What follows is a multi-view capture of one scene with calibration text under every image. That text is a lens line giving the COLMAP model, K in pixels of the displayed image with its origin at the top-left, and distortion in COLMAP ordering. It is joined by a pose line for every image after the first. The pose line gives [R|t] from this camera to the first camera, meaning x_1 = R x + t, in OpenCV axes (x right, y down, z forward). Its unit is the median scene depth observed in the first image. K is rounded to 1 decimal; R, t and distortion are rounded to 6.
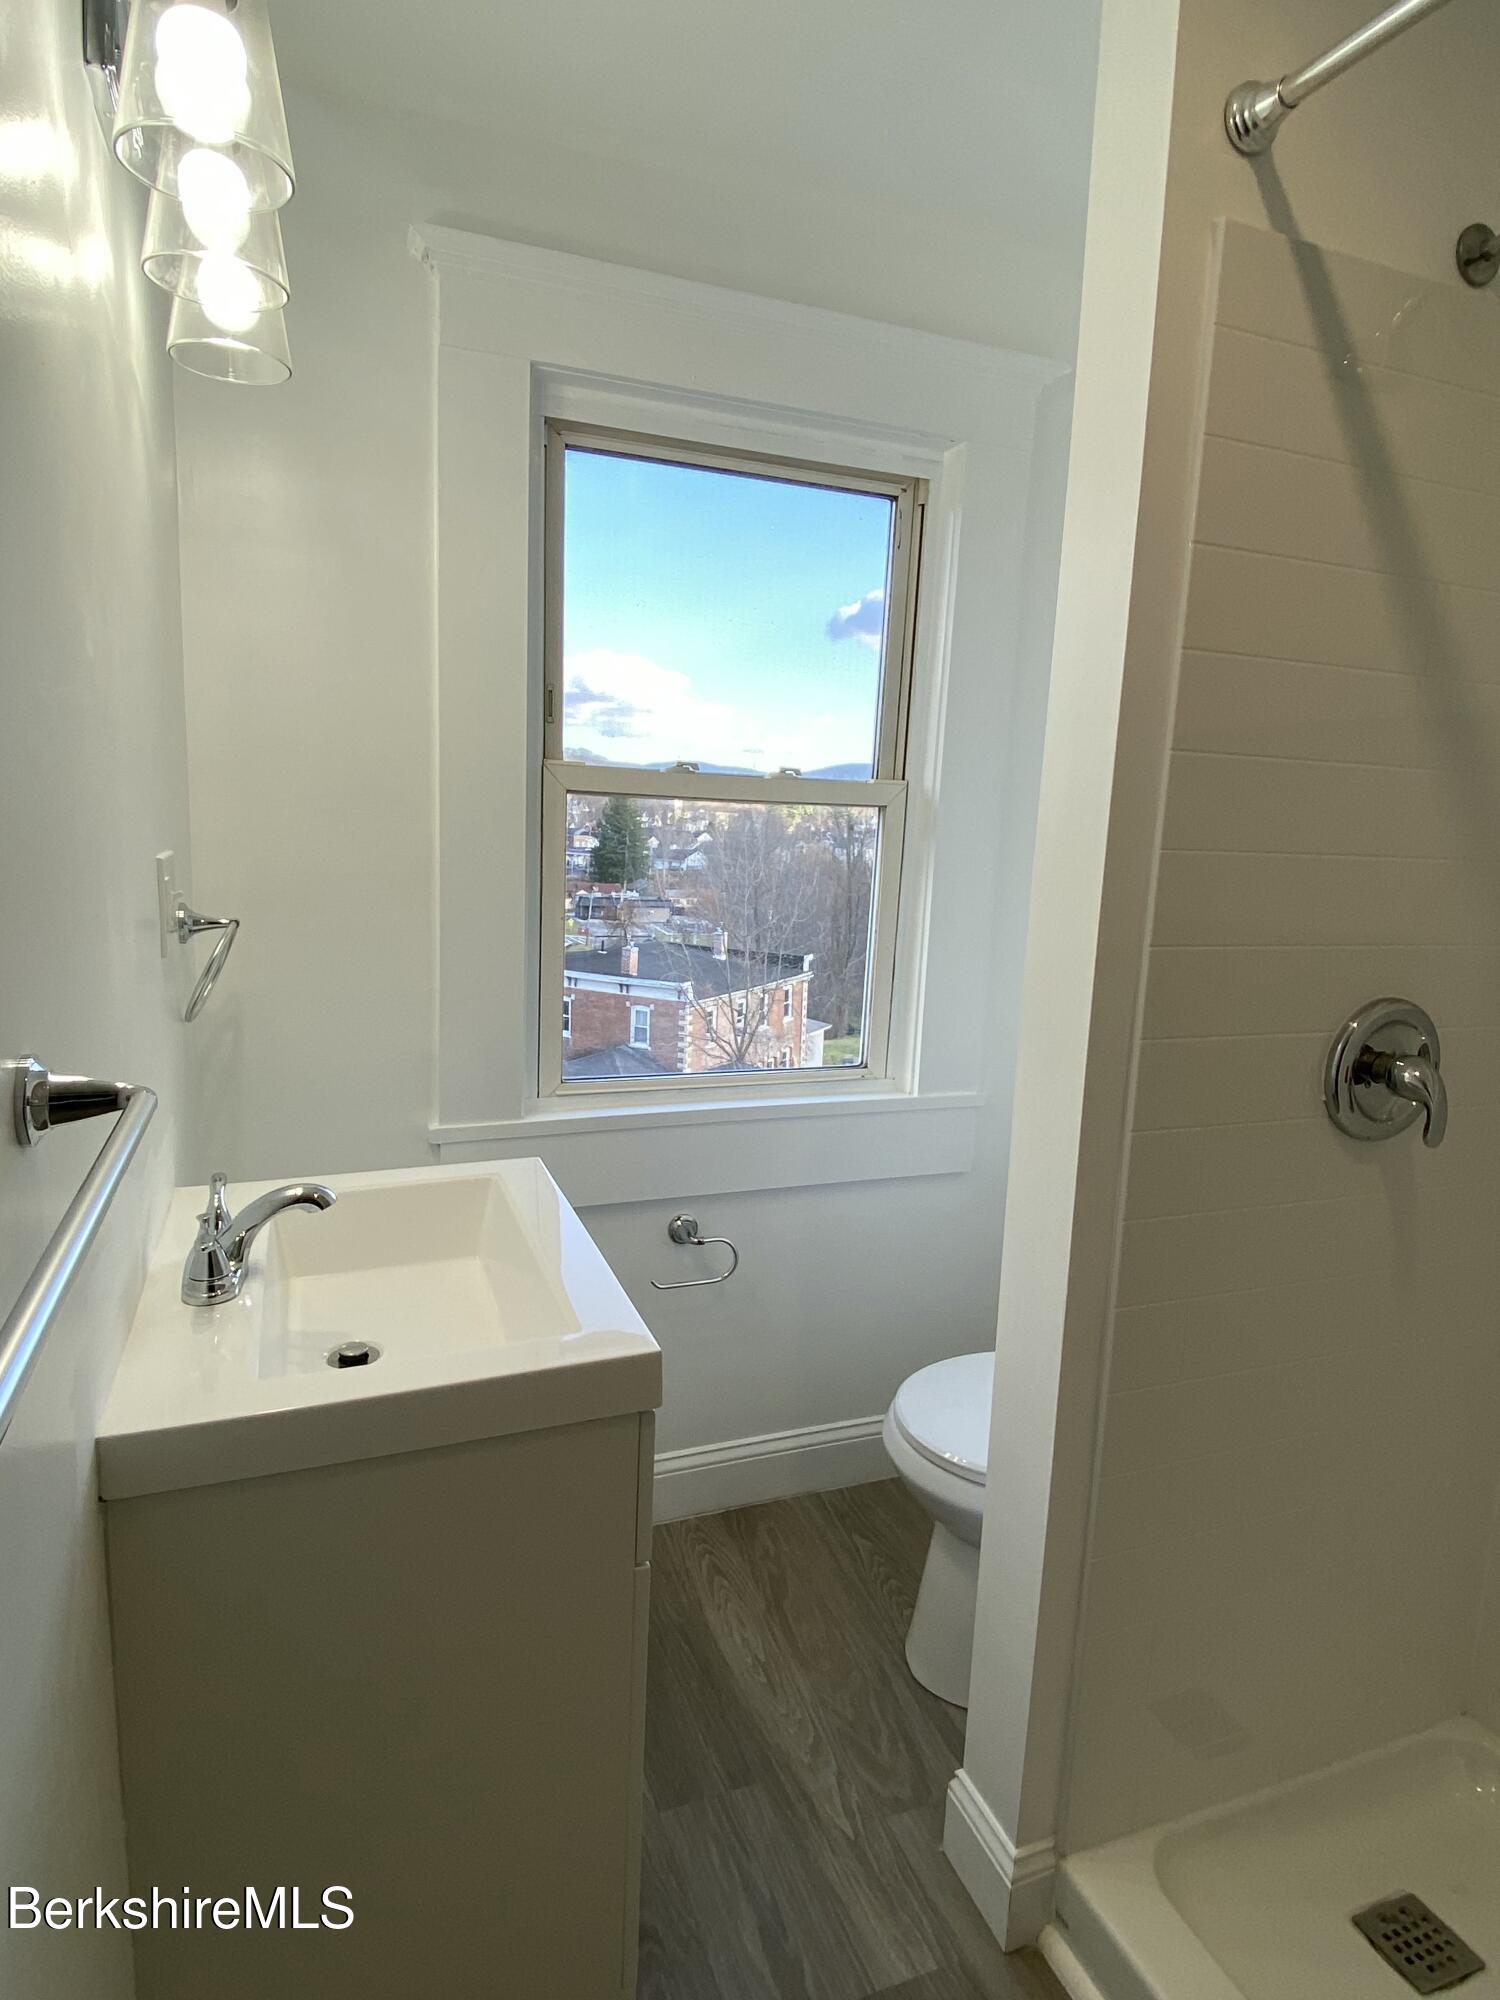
lens RADIAL K [[1117.6, 0, 750.0], [0, 1117.6, 1000.0], [0, 0, 1]] dist [0.041132, -0.047328]
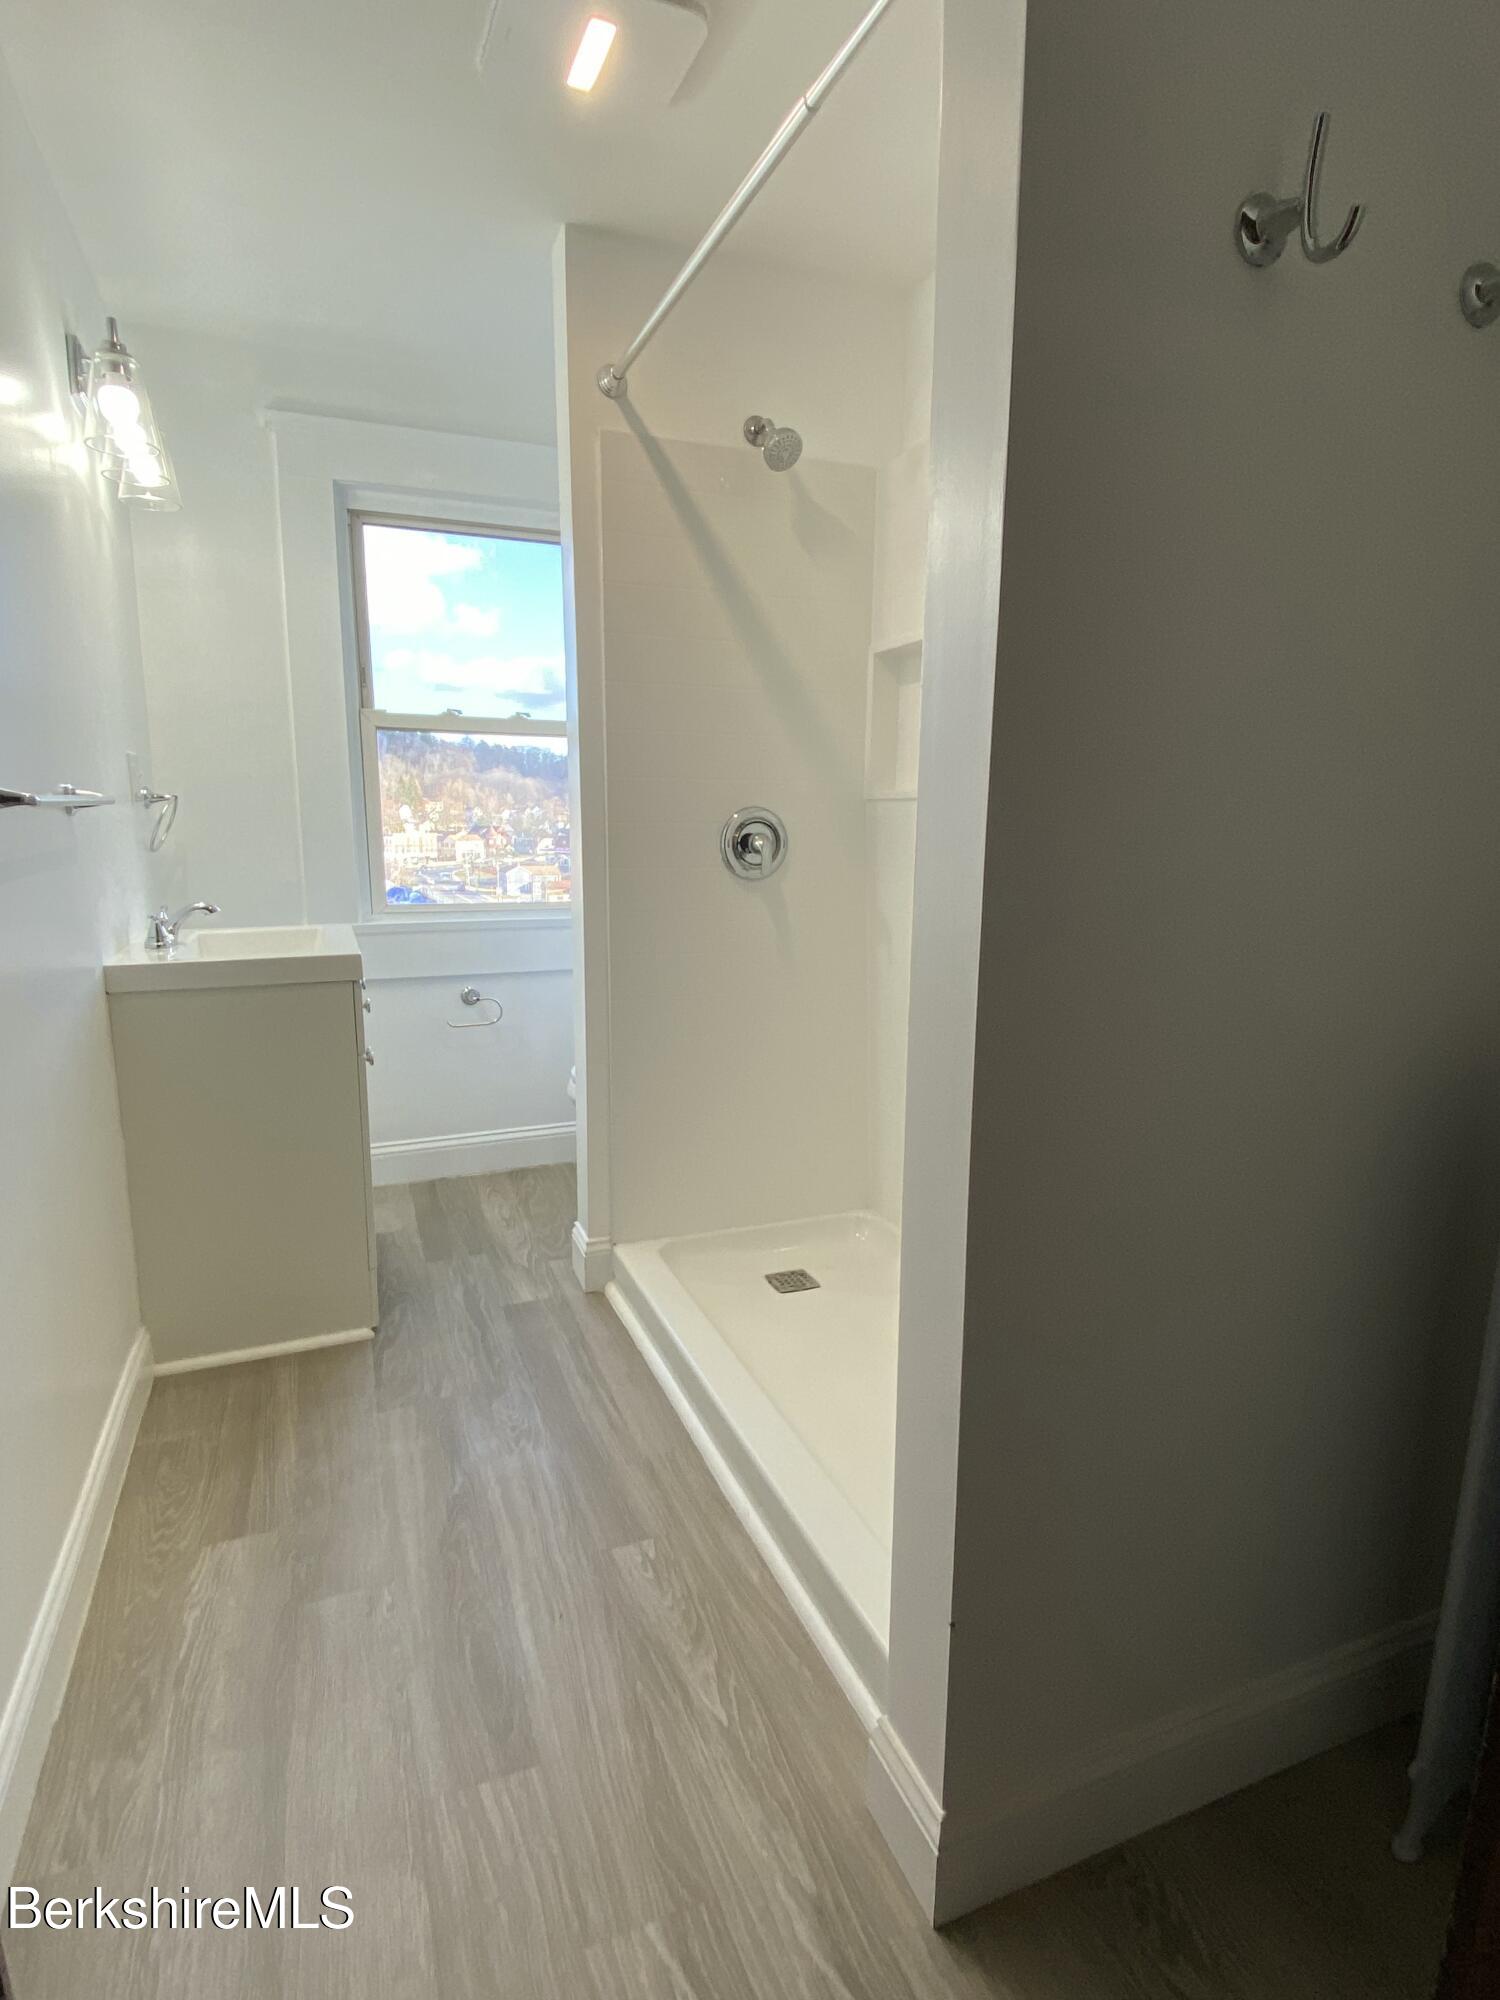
lens RADIAL K [[1031.9, 0, 750.0], [0, 1031.9, 1000.0], [0, 0, 1]] dist [0.062953, -0.074155]
pose [[0.999235, -0.035772, 0.015785, 0.501859], [0.035403, 0.999106, 0.023087, 0.290701], [-0.016596, -0.022511, 0.999609, -0.828118]]
